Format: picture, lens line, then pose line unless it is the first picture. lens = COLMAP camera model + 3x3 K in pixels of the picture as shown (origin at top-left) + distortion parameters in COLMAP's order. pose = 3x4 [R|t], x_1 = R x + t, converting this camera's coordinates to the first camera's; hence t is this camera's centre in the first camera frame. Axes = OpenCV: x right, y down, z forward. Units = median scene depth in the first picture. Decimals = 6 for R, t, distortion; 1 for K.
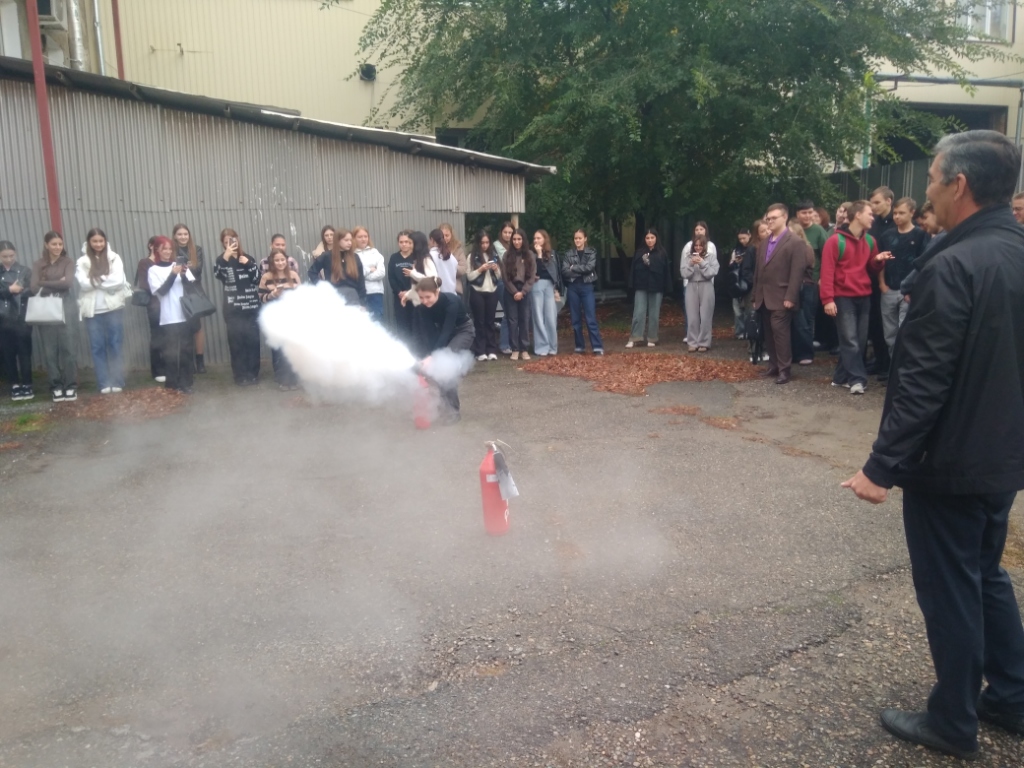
lens RADIAL K [[837.5, 0, 469.9], [0, 837.5, 388.4], [0, 0, 1]] dist [0.070479, -0.117092]
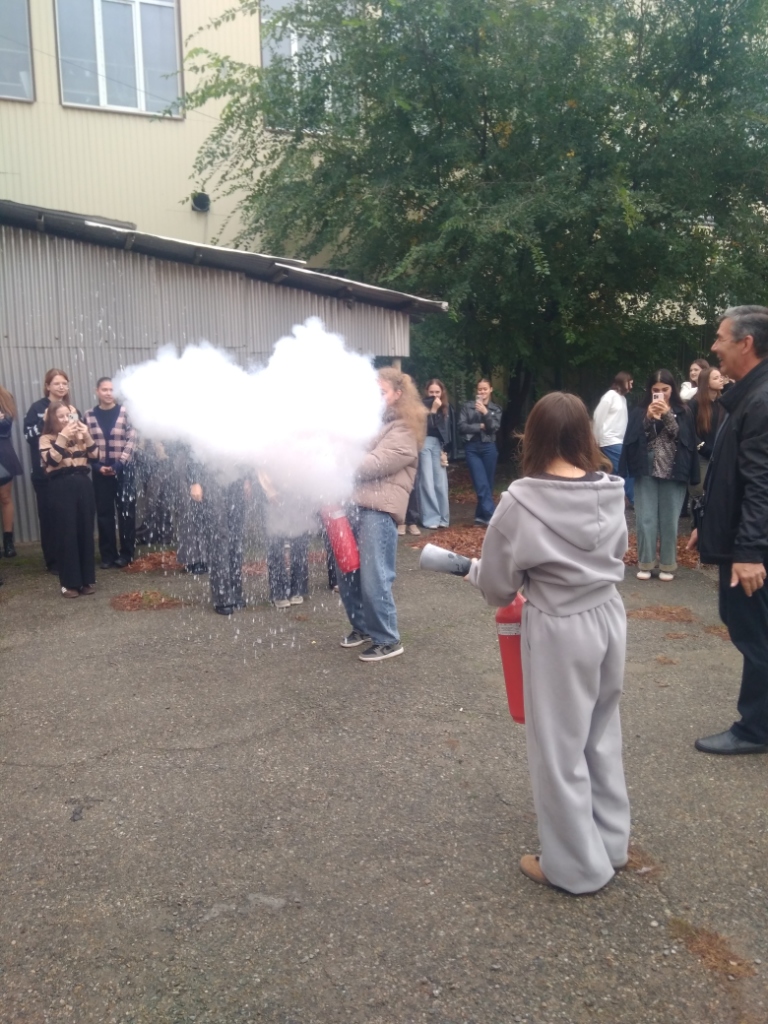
lens RADIAL K [[886.3, 0, 384.0], [0, 886.3, 512.0], [0, 0, 1]] dist [0.035740, -0.051863]
pose [[0.995262, -0.003241, 0.097179, -0.048372], [0.007248, 0.999137, -0.040911, -0.022209], [-0.096962, 0.041421, 0.994426, 0.149240]]
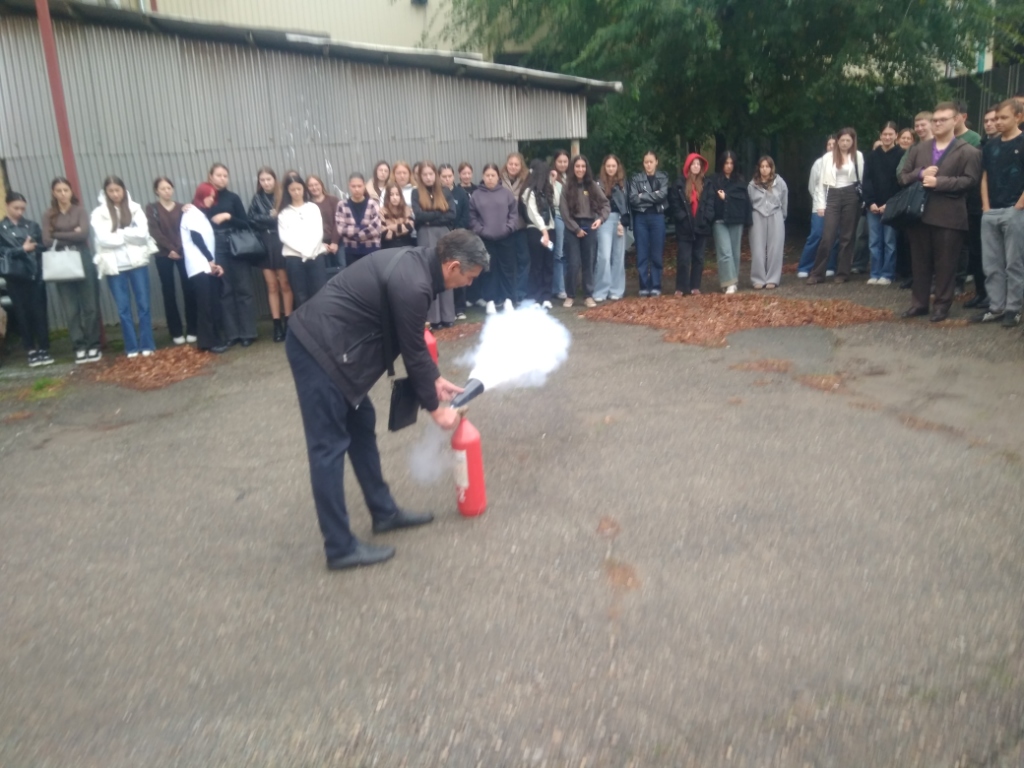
lens RADIAL K [[860.0, 0, 459.8], [0, 860.0, 371.0], [0, 0, 1]] dist [0.085825, -0.135344]
pose [[0.995328, -0.015951, -0.095226, 0.016916], [0.020686, 0.998587, 0.048949, -0.011742], [0.094311, -0.050690, 0.994251, 0.071322]]
